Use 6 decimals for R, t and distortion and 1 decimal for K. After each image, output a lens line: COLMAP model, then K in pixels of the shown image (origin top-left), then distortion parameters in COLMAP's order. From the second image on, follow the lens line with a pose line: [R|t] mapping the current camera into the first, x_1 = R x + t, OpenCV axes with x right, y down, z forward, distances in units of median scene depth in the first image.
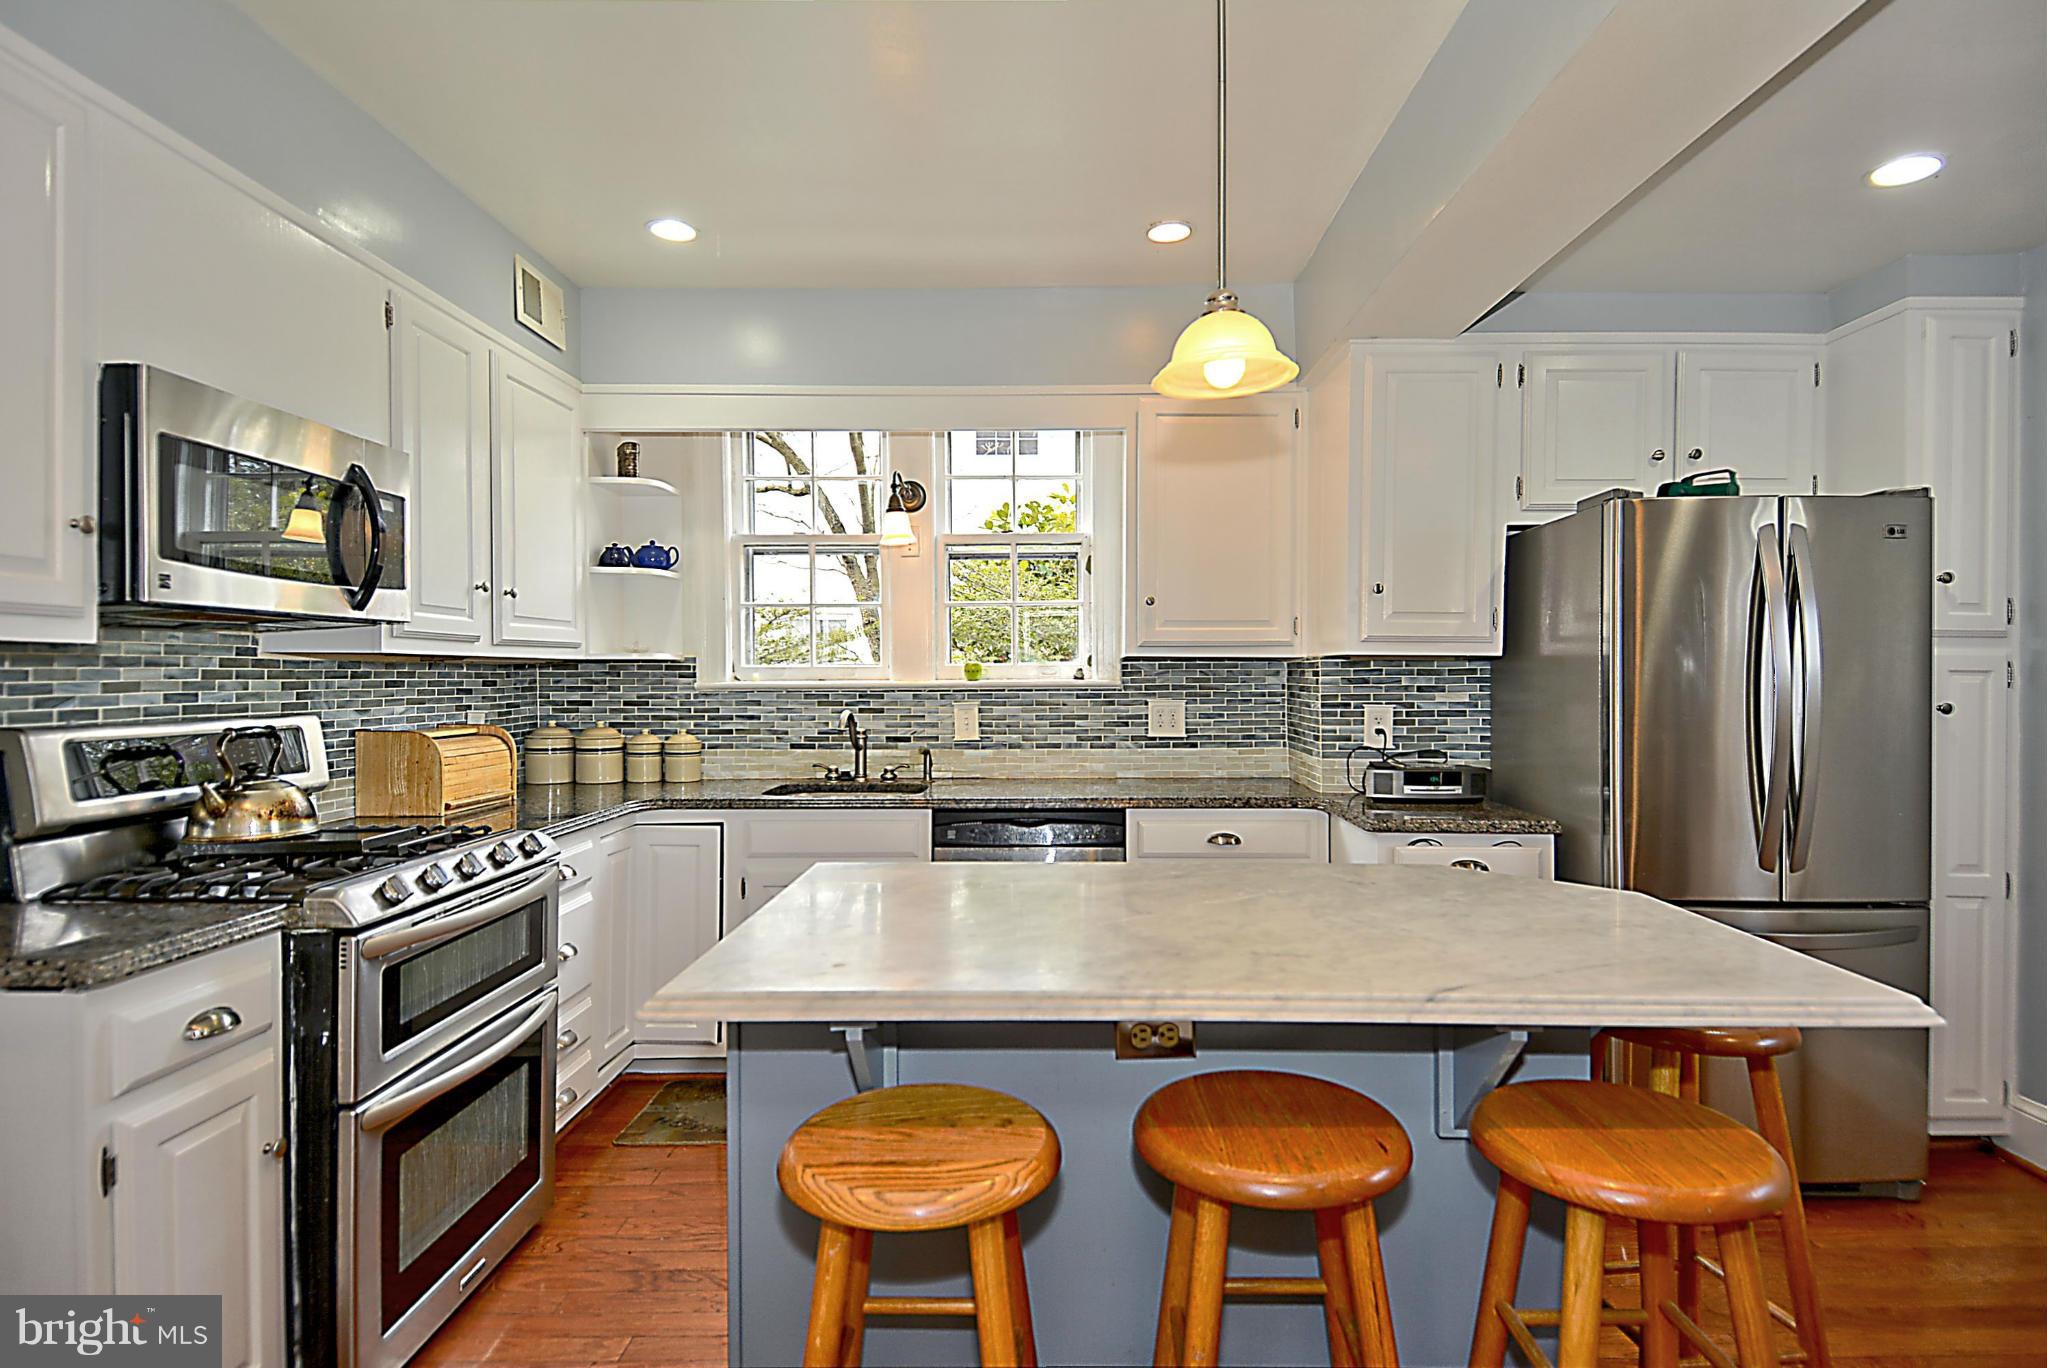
lens RADIAL K [[1079.5, 0, 1038.7], [0, 1079.5, 682.7], [0, 0, 1]] dist [0.045265, -0.025564]
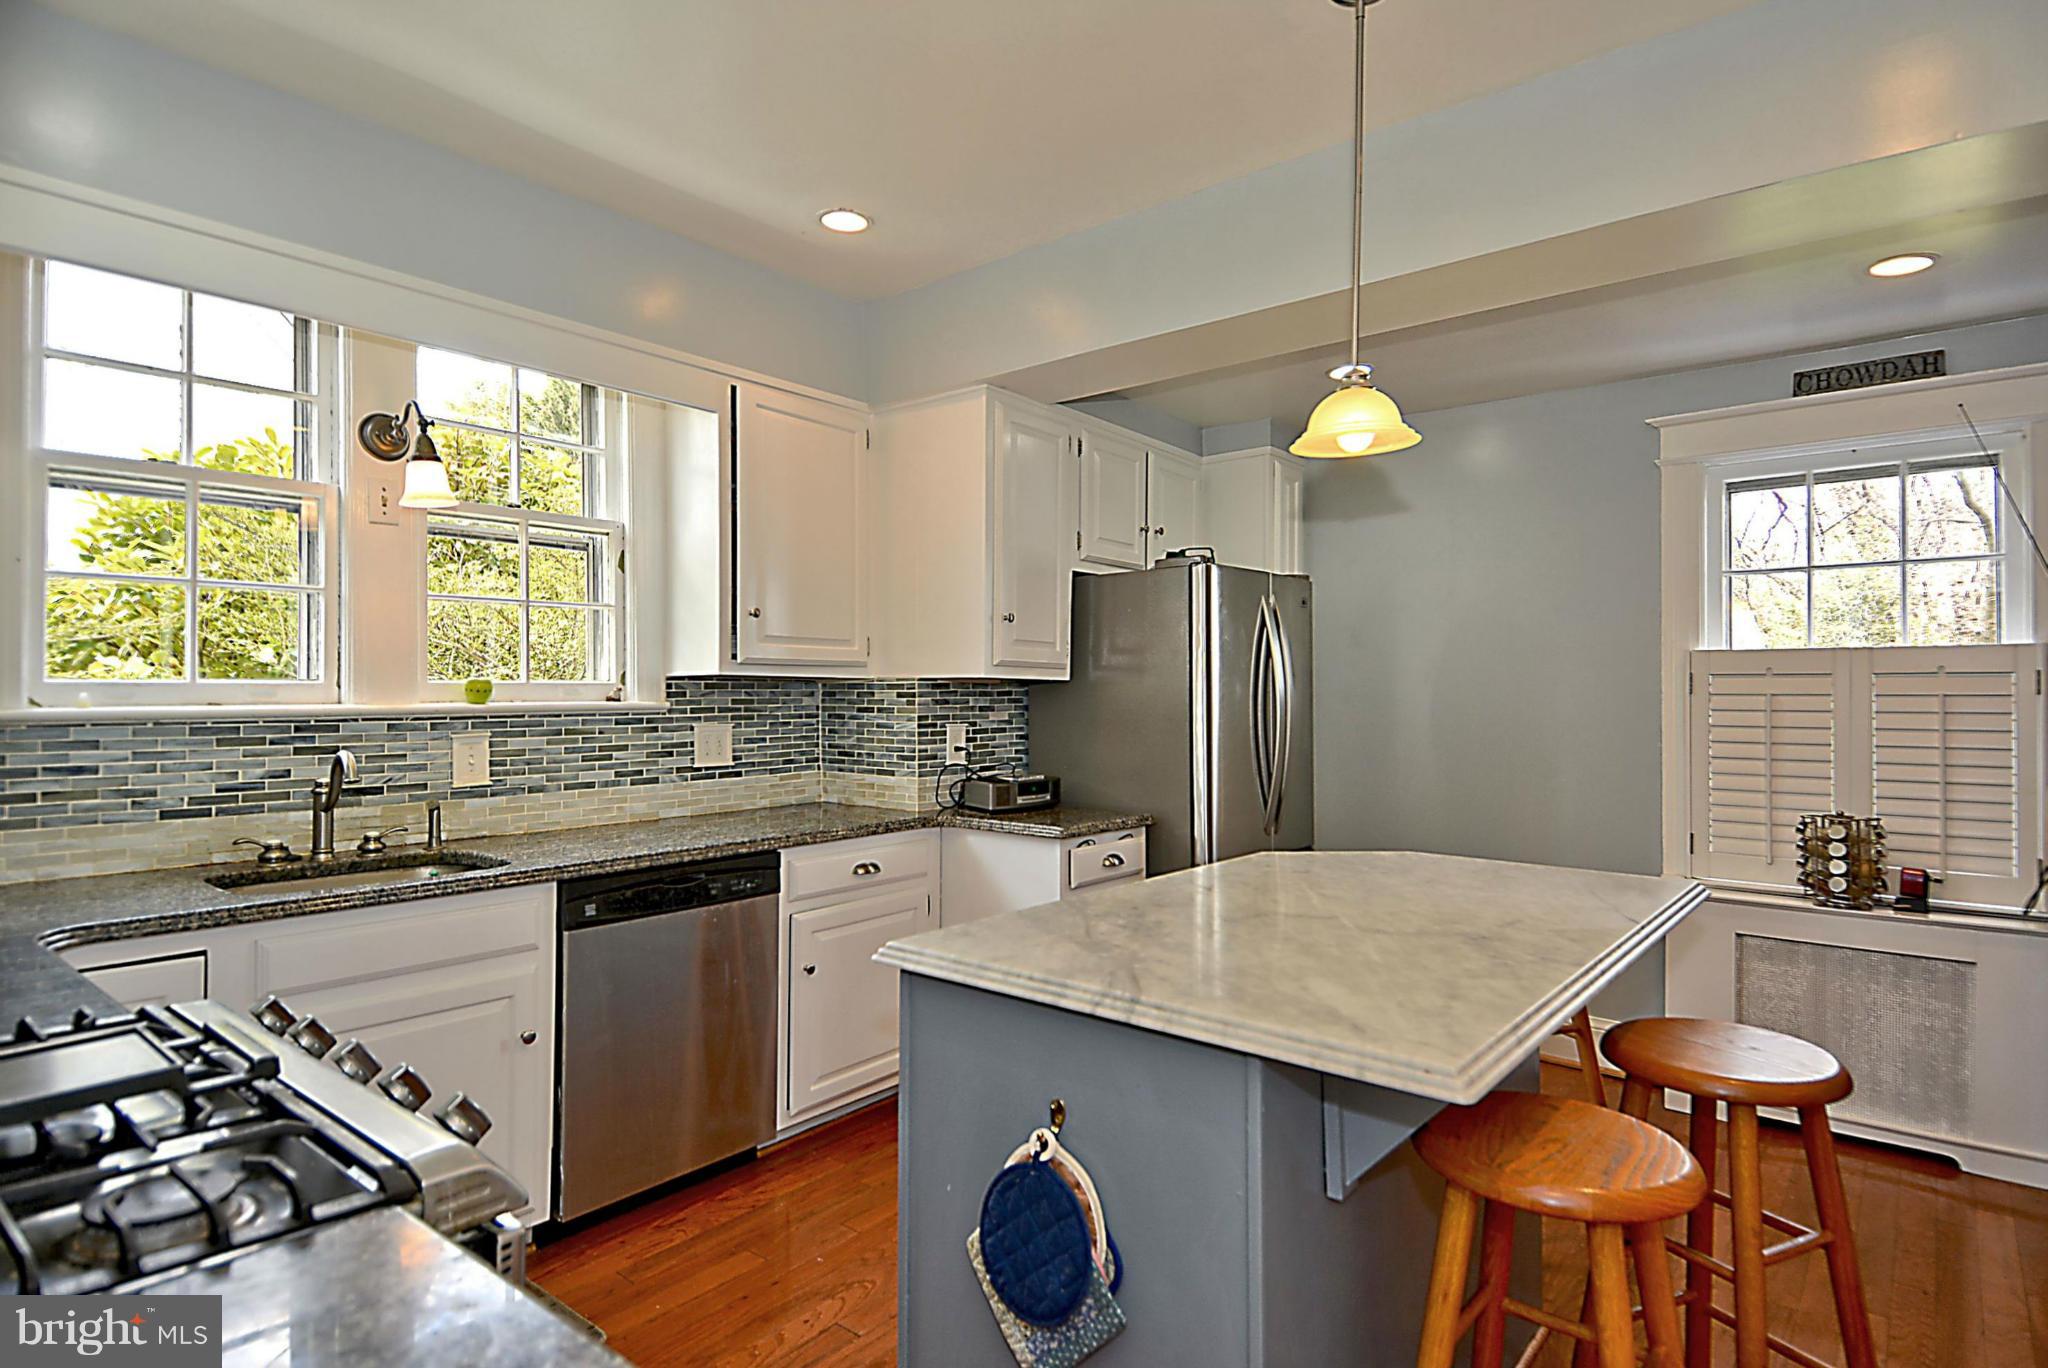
lens RADIAL K [[1080.0, 0, 1066.7], [0, 1080.0, 674.7], [0, 0, 1]] dist [0.045265, -0.025564]
pose [[0.611791, 0.015368, 0.790870, -0.416045], [0.003405, 0.999751, -0.022060, -0.004035], [-0.791012, 0.016189, 0.611586, 0.238490]]
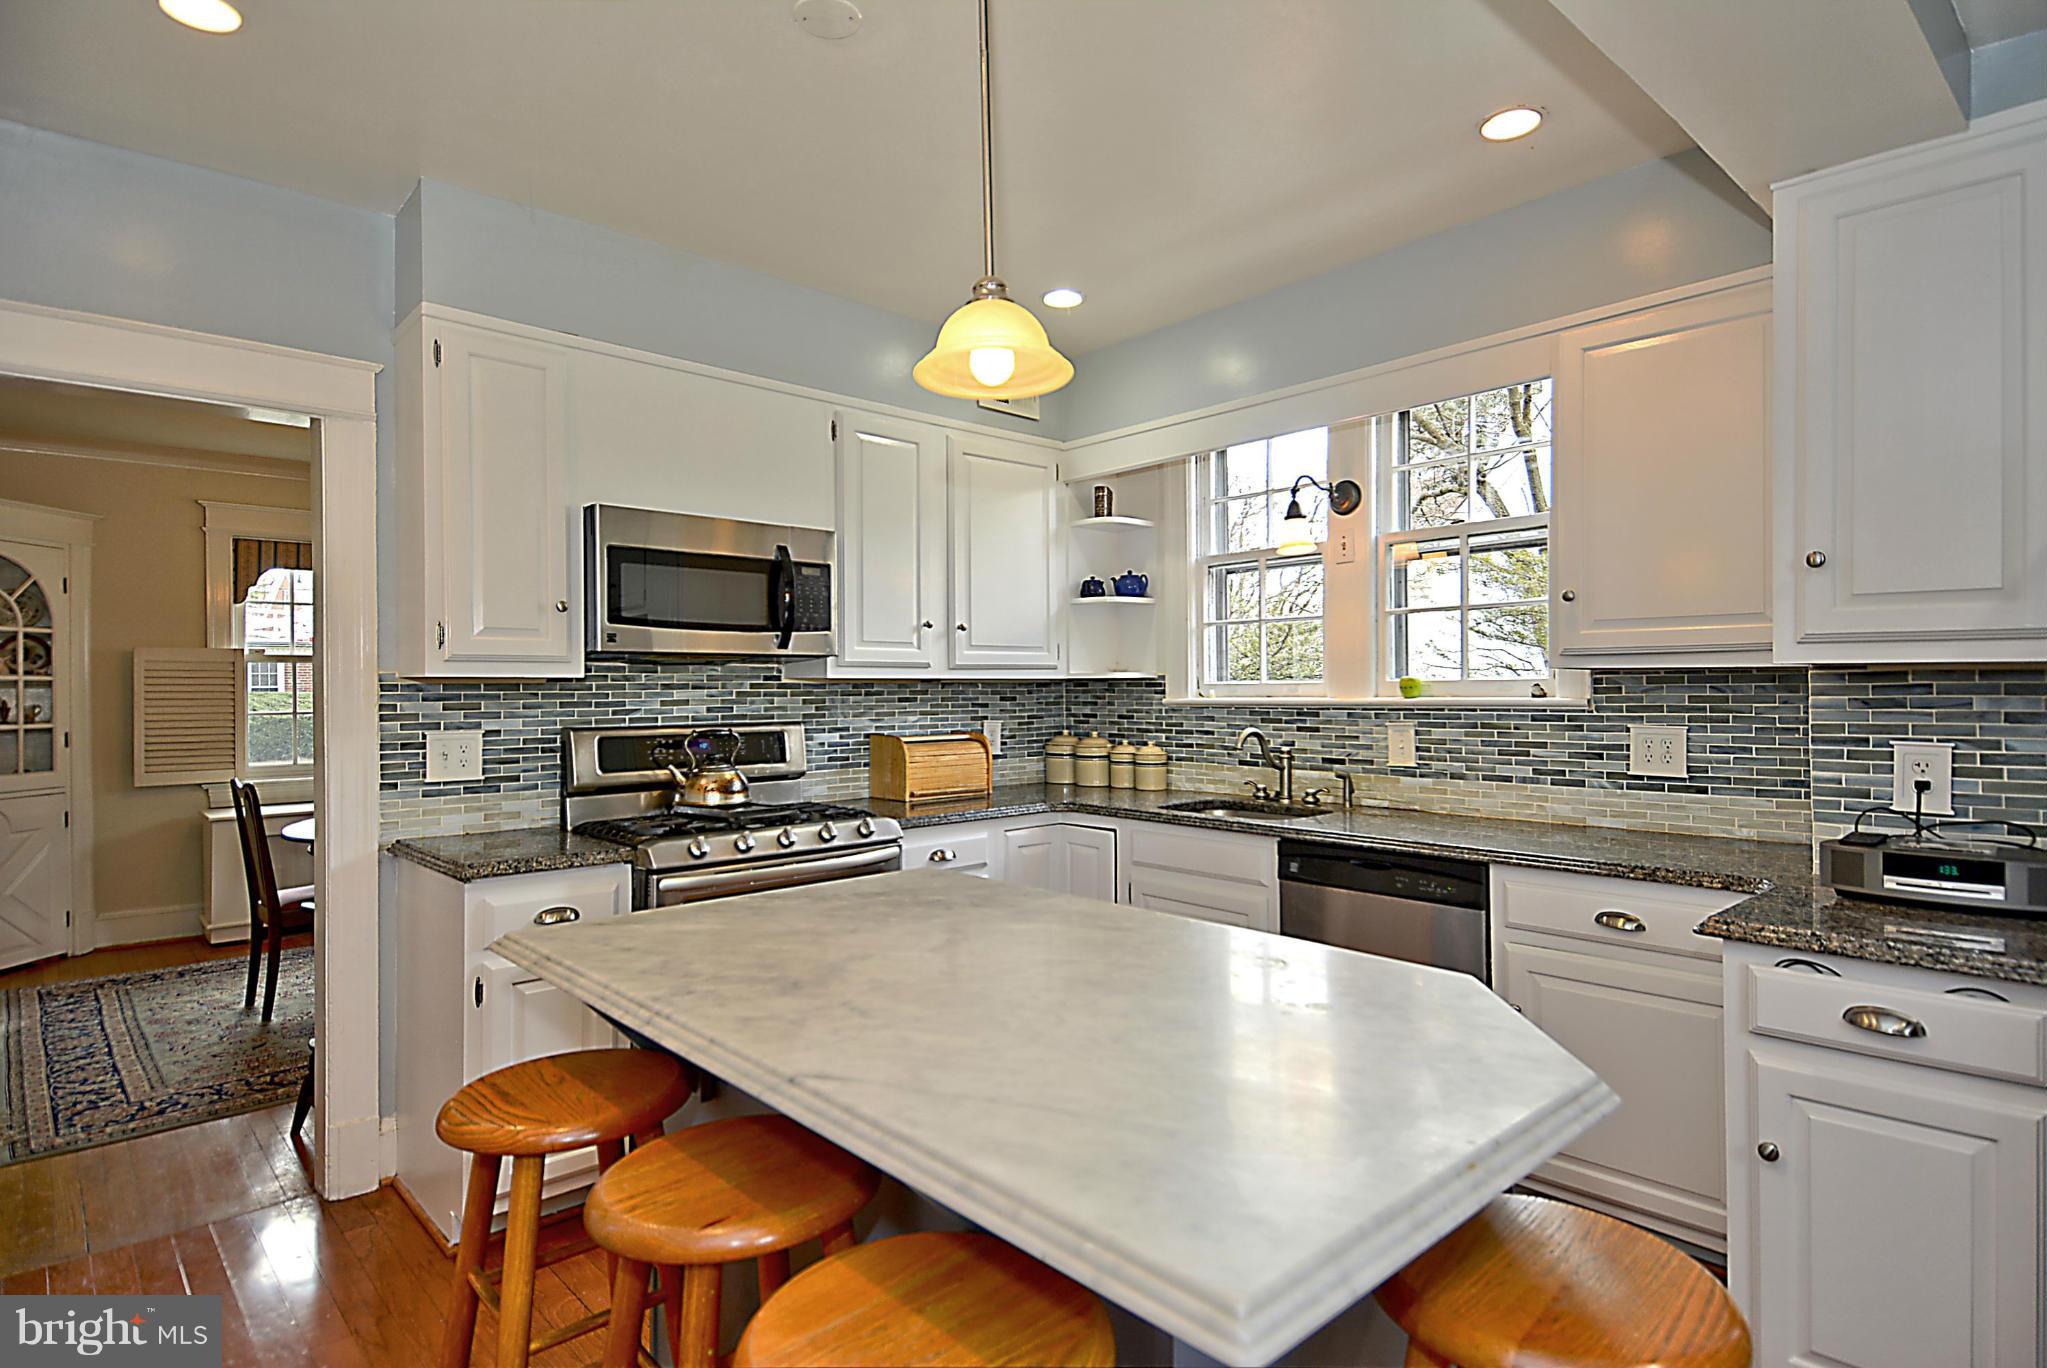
lens RADIAL K [[1079.5, 0, 1033.0], [0, 1079.5, 676.1], [0, 0, 1]] dist [0.045265, -0.025564]
pose [[0.679677, -0.009670, -0.733448, 0.386858], [-0.000726, 0.999904, -0.013856, -0.007516], [0.733511, 0.009950, 0.679604, 0.185299]]
